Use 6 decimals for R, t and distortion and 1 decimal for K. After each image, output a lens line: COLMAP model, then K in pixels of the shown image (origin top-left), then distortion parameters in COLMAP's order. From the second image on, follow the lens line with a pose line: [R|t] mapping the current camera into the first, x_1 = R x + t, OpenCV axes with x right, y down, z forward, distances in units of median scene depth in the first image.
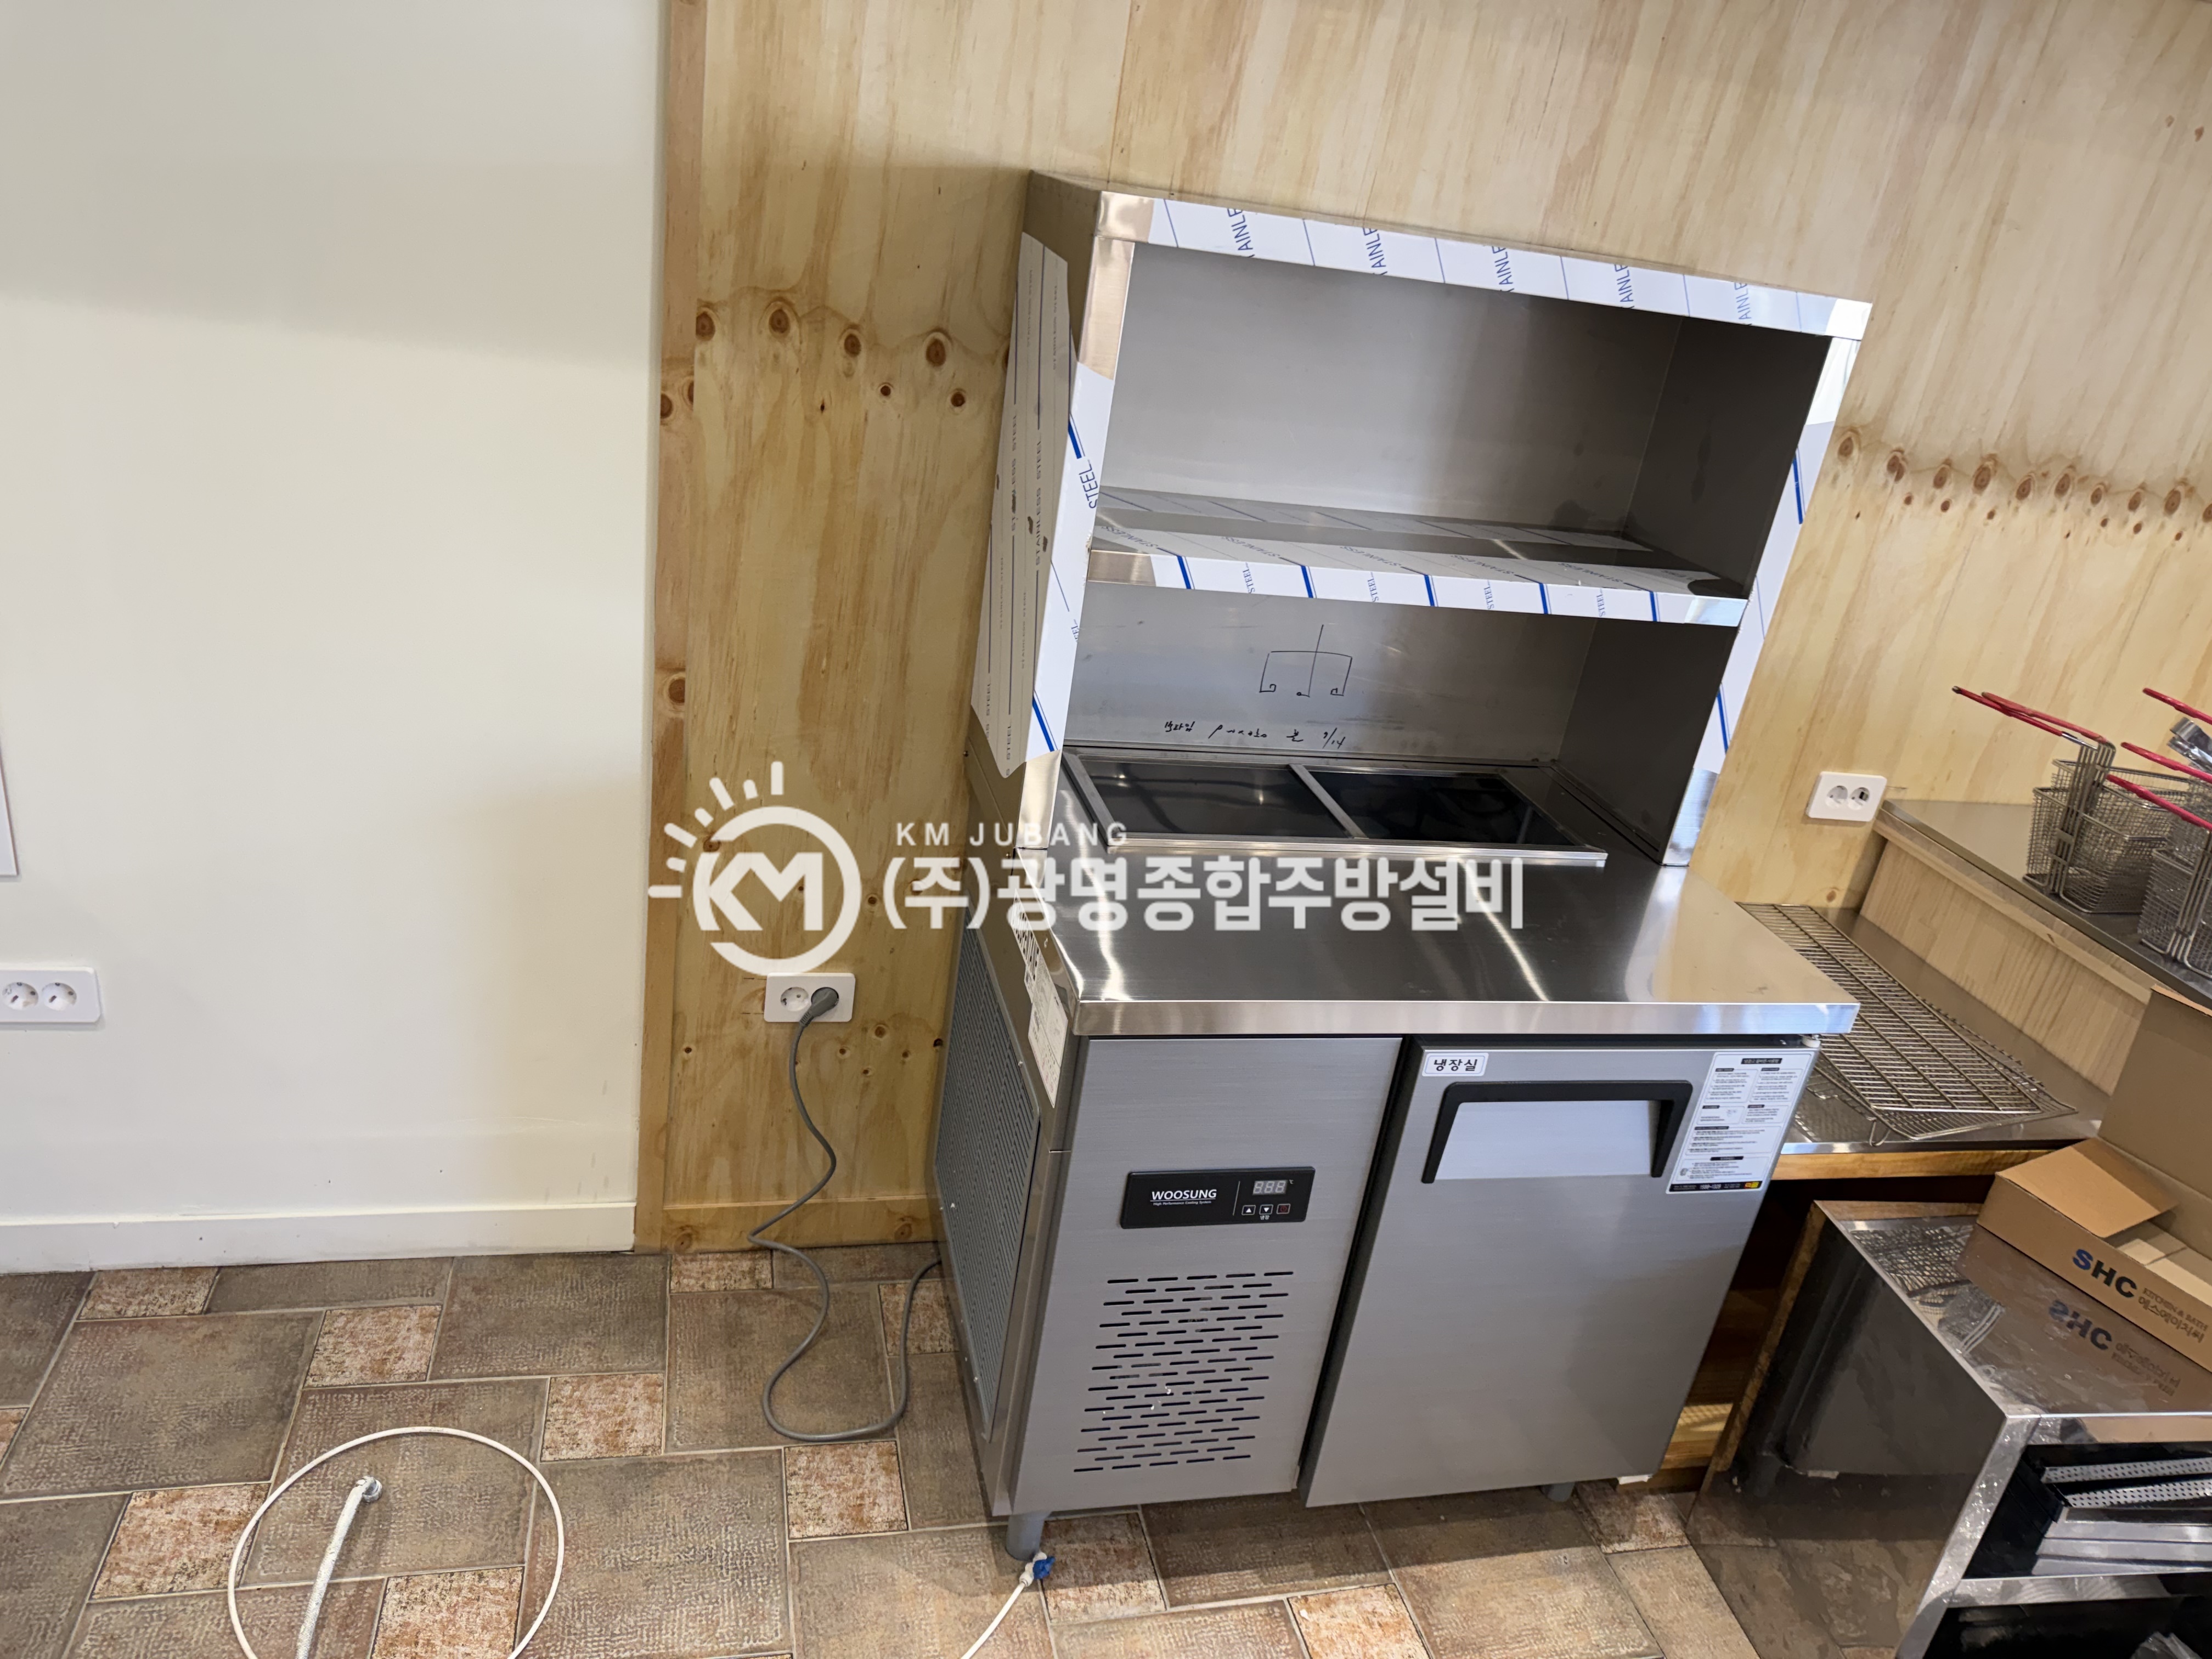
lens RADIAL K [[1560.2, 0, 1099.8], [0, 1560.2, 808.1], [0, 0, 1]] dist [0.050123, -0.052190]
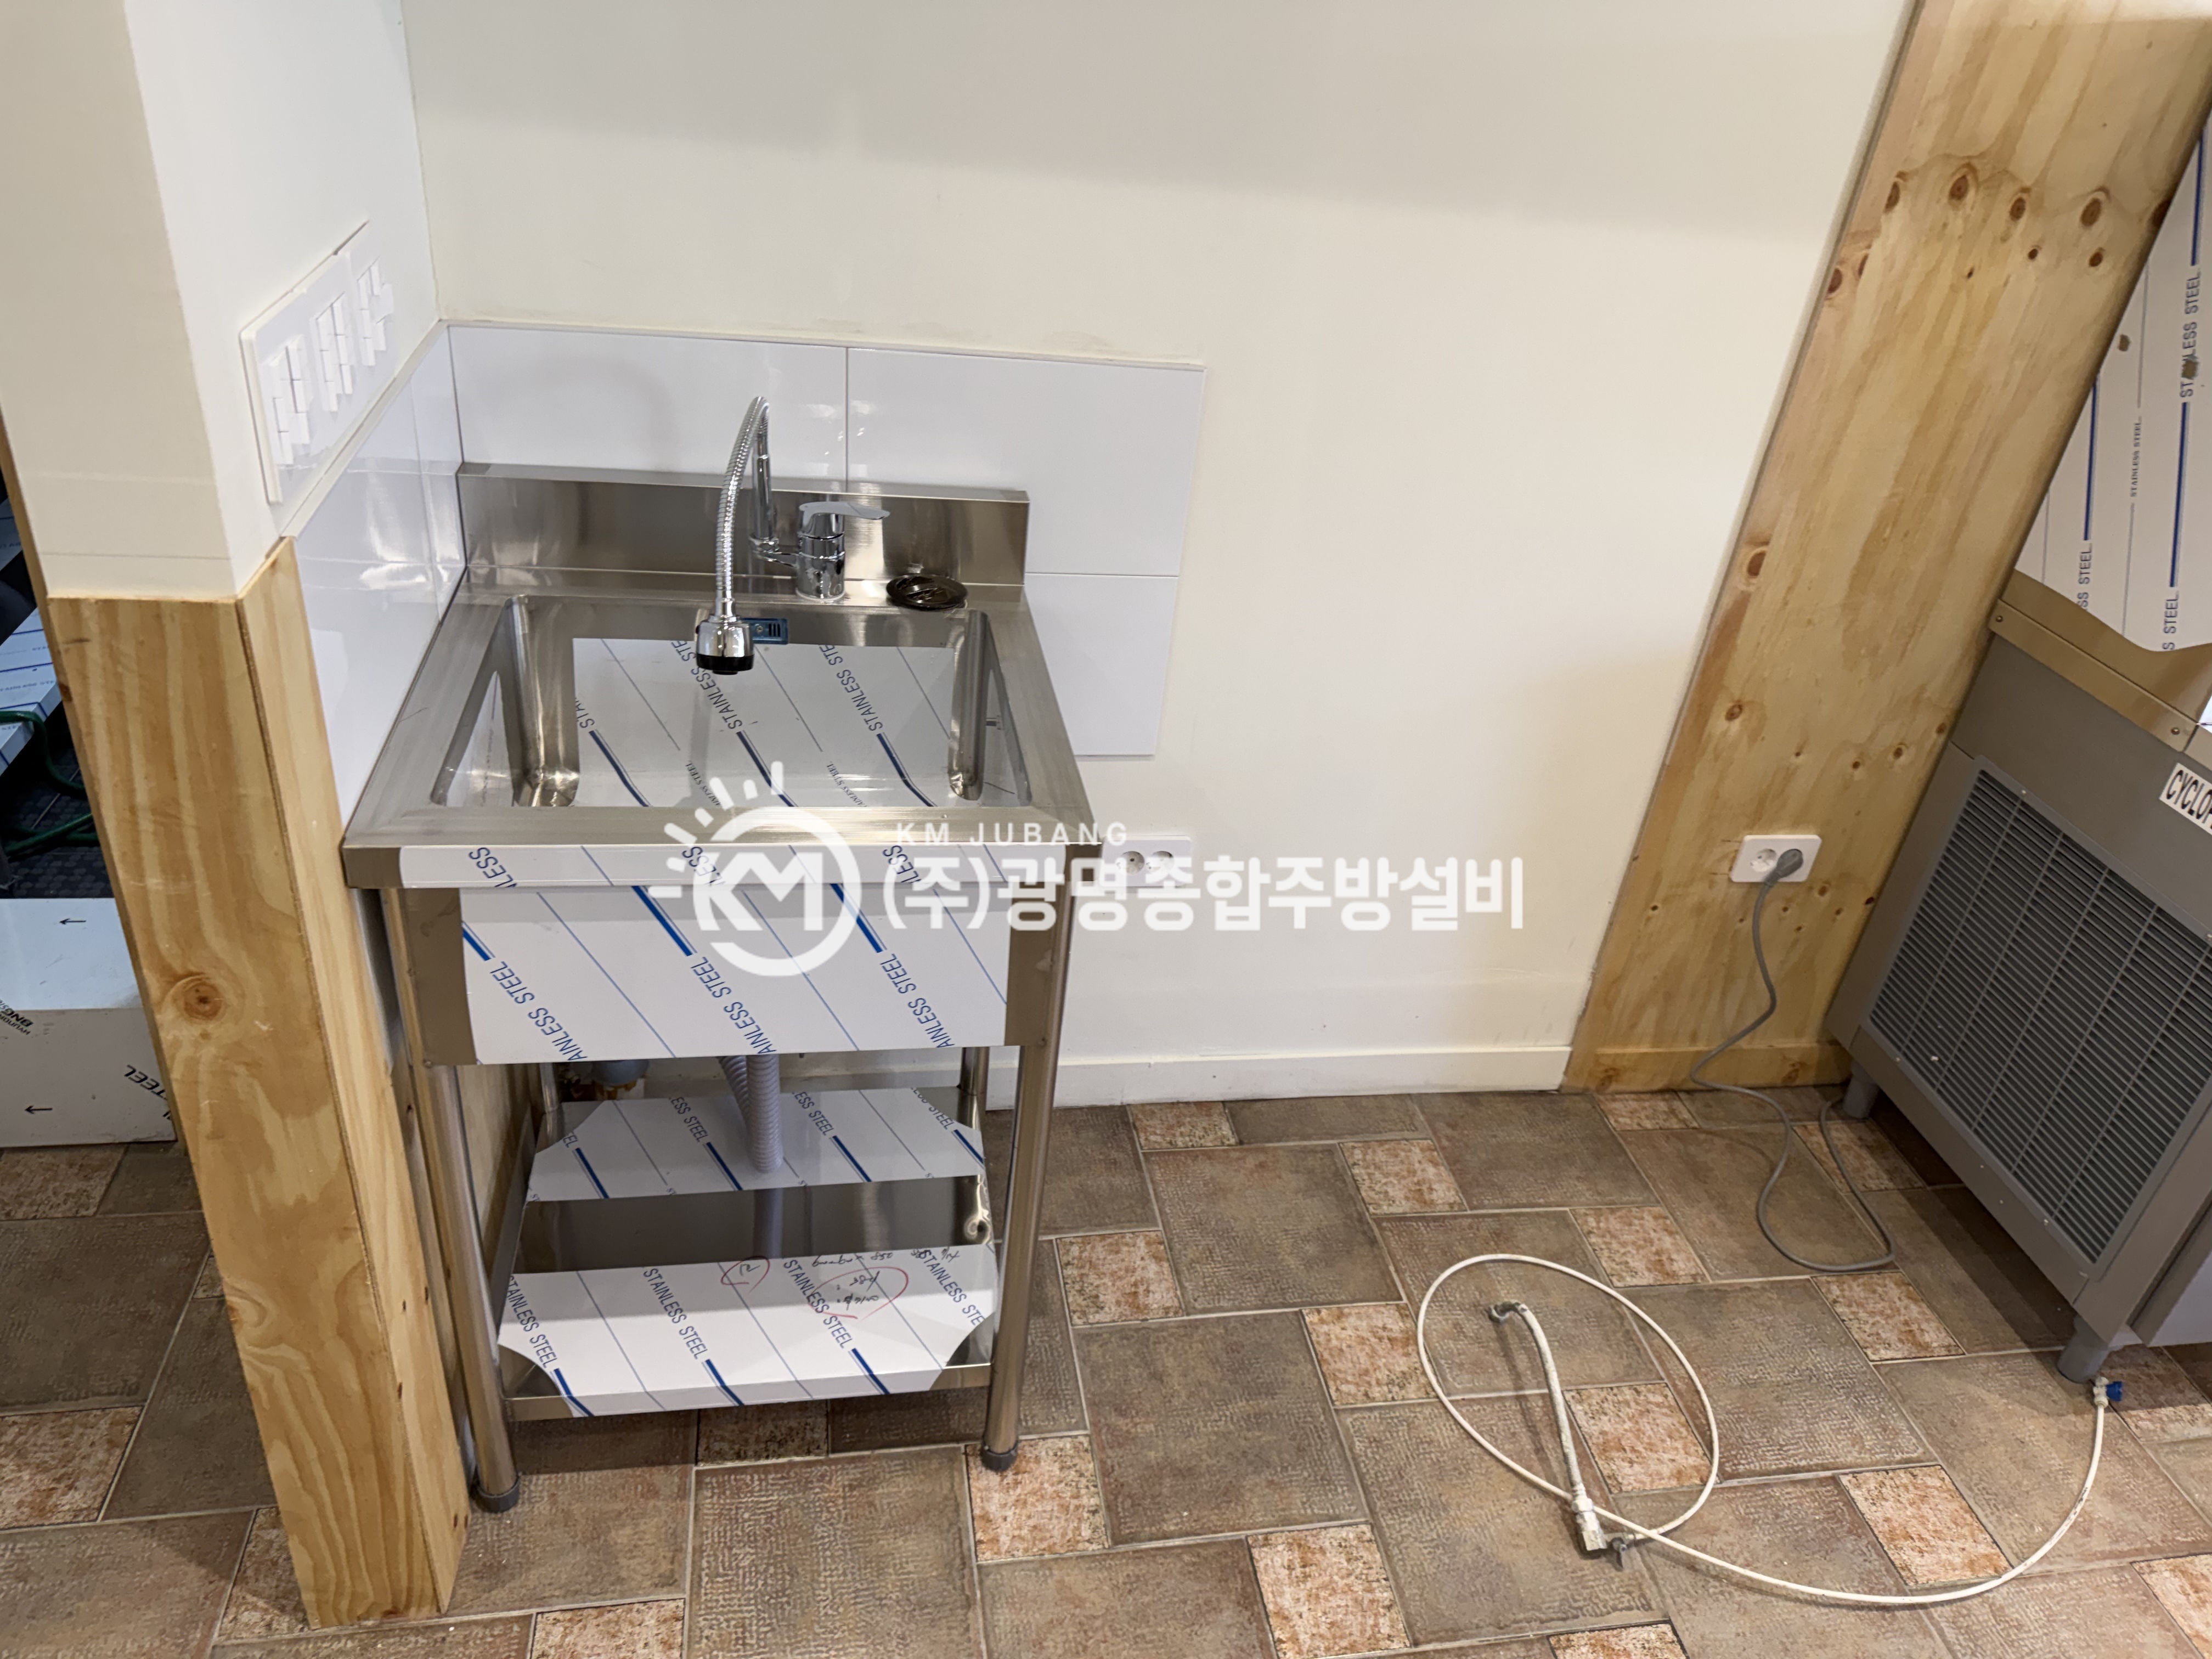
lens RADIAL K [[1560.2, 0, 1006.9], [0, 1560.2, 796.8], [0, 0, 1]] dist [0.050123, -0.052190]
pose [[0.996999, -0.006507, -0.077144, -0.656468], [0.015333, 0.993319, 0.114374, -0.048037], [0.075885, -0.115214, 0.990438, -0.063720]]
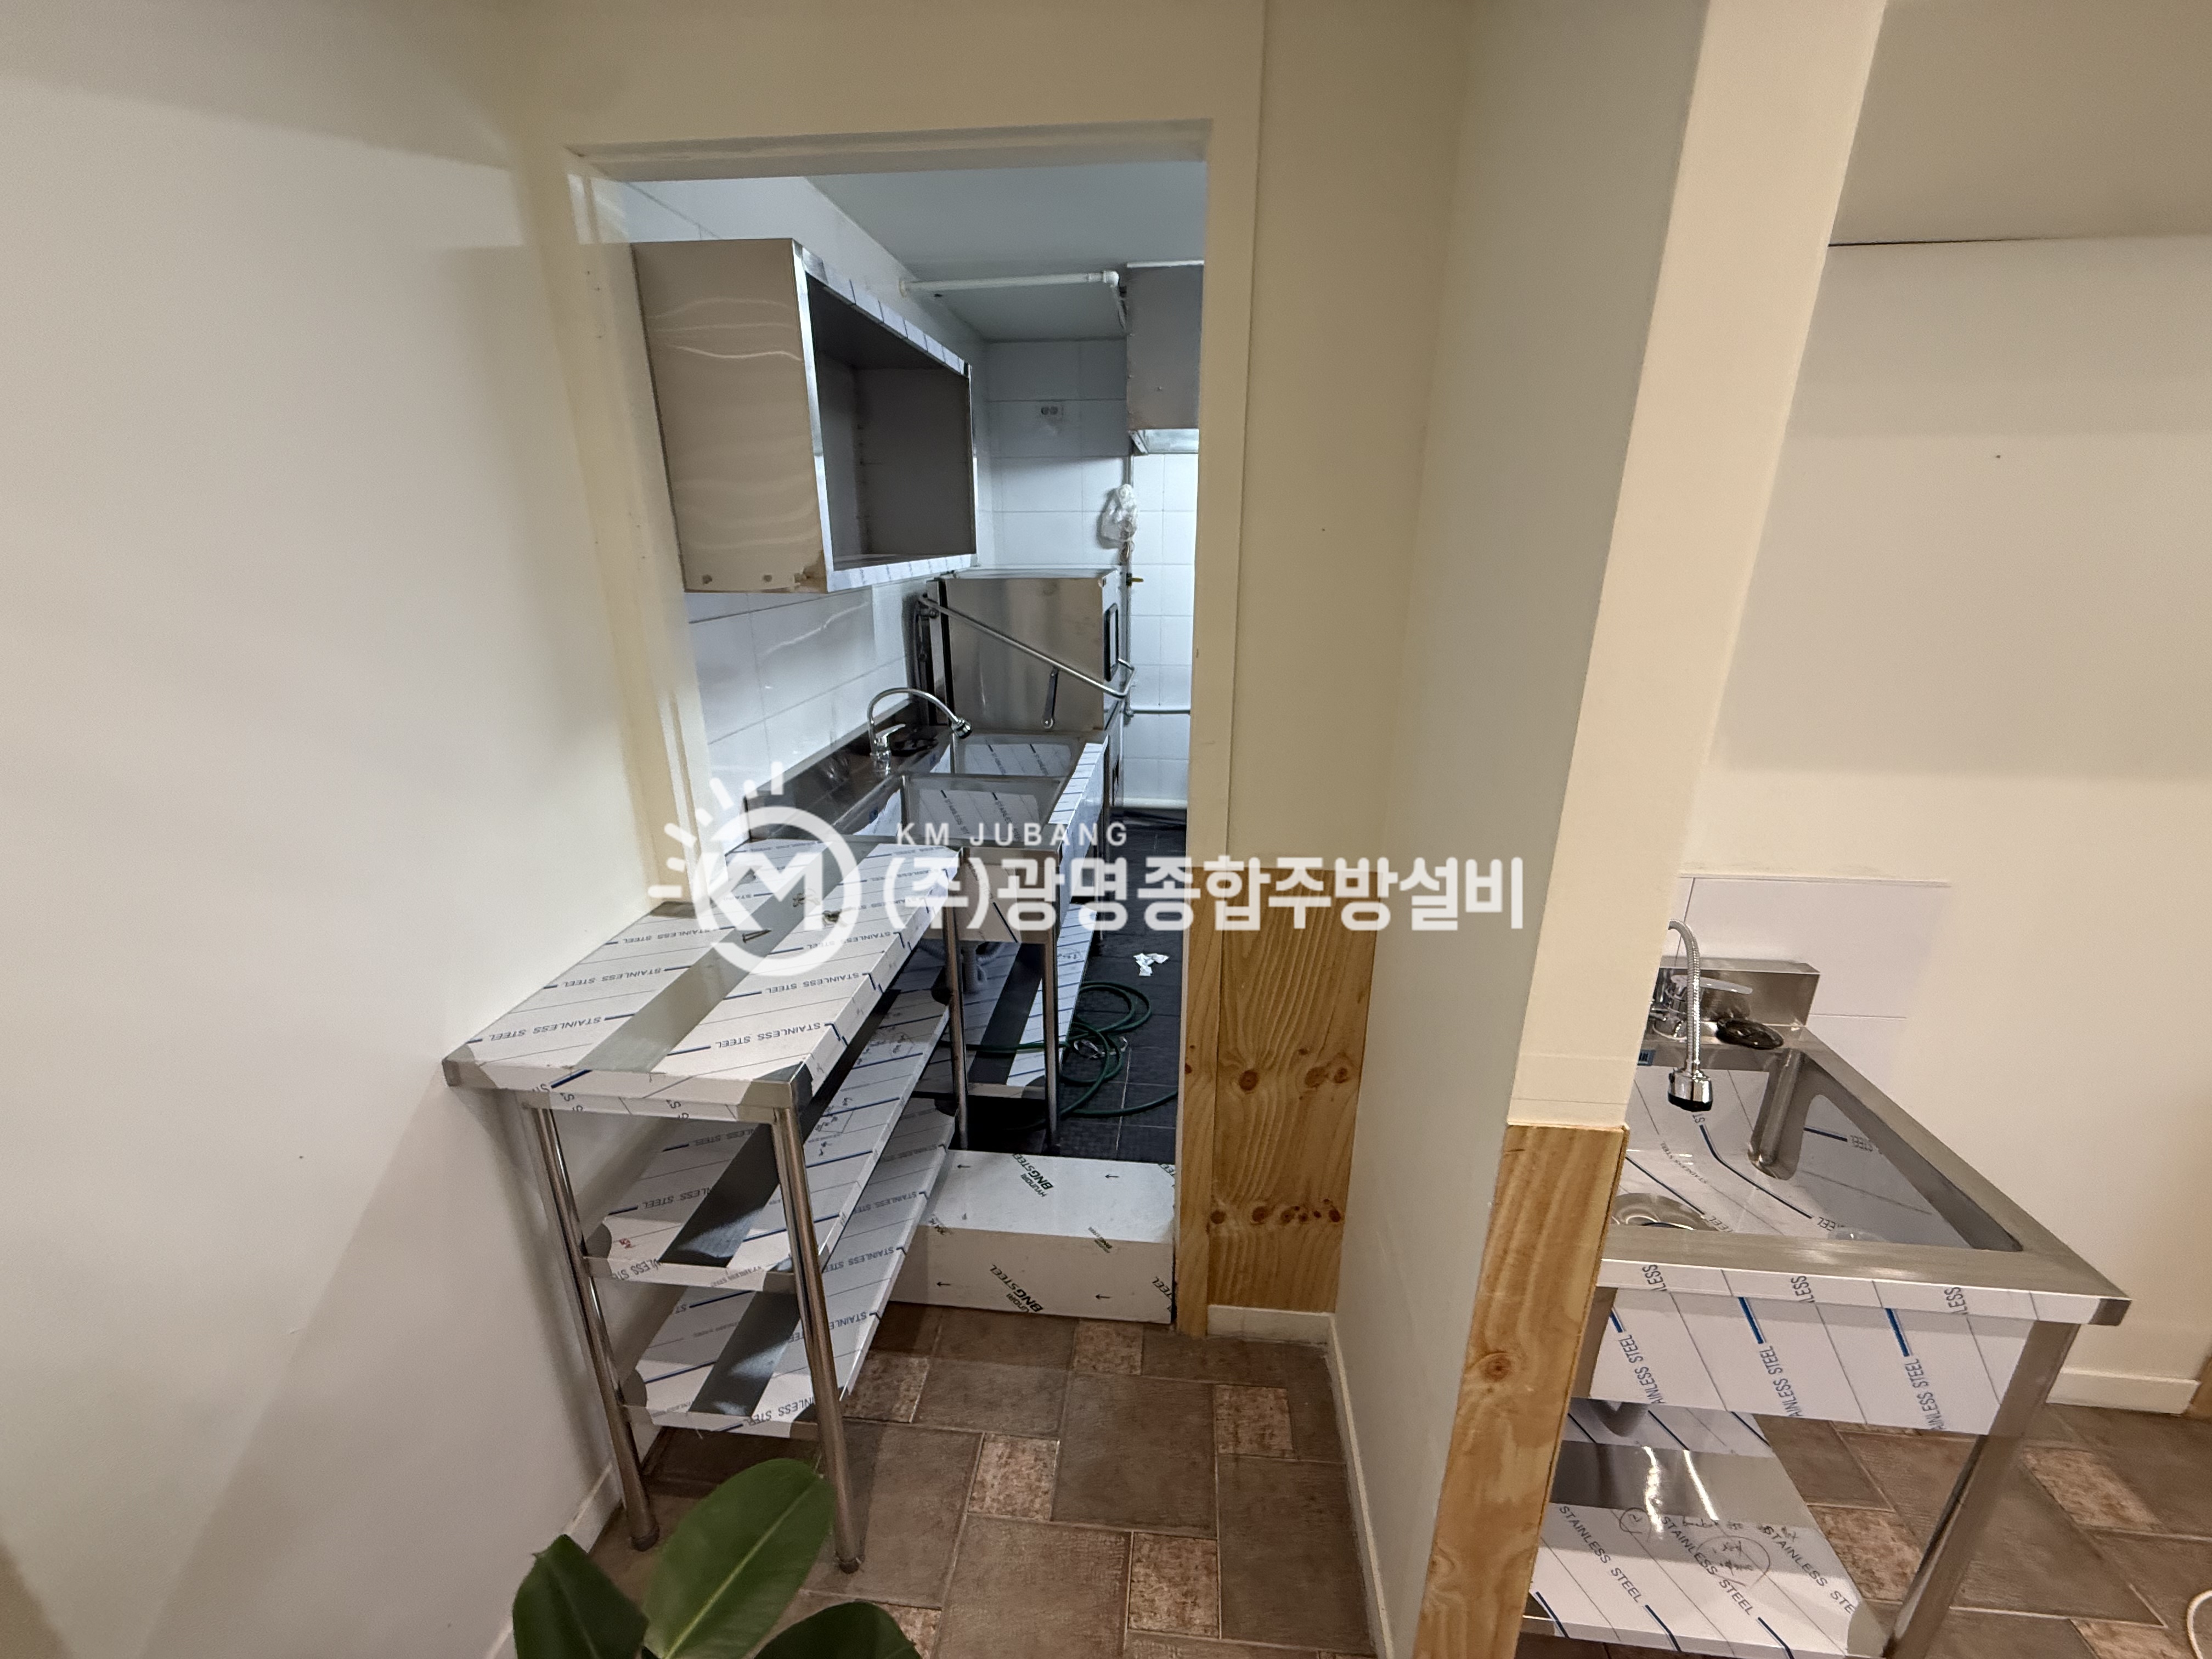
lens RADIAL K [[888.4, 0, 1102.3], [0, 888.4, 836.2], [0, 0, 1]] dist [0.000157, 0.000365]
pose [[0.936631, -0.025422, -0.349393, -0.985695], [-0.007993, 0.995553, -0.093866, -0.144761], [0.350225, 0.090711, 0.932263, -0.076988]]
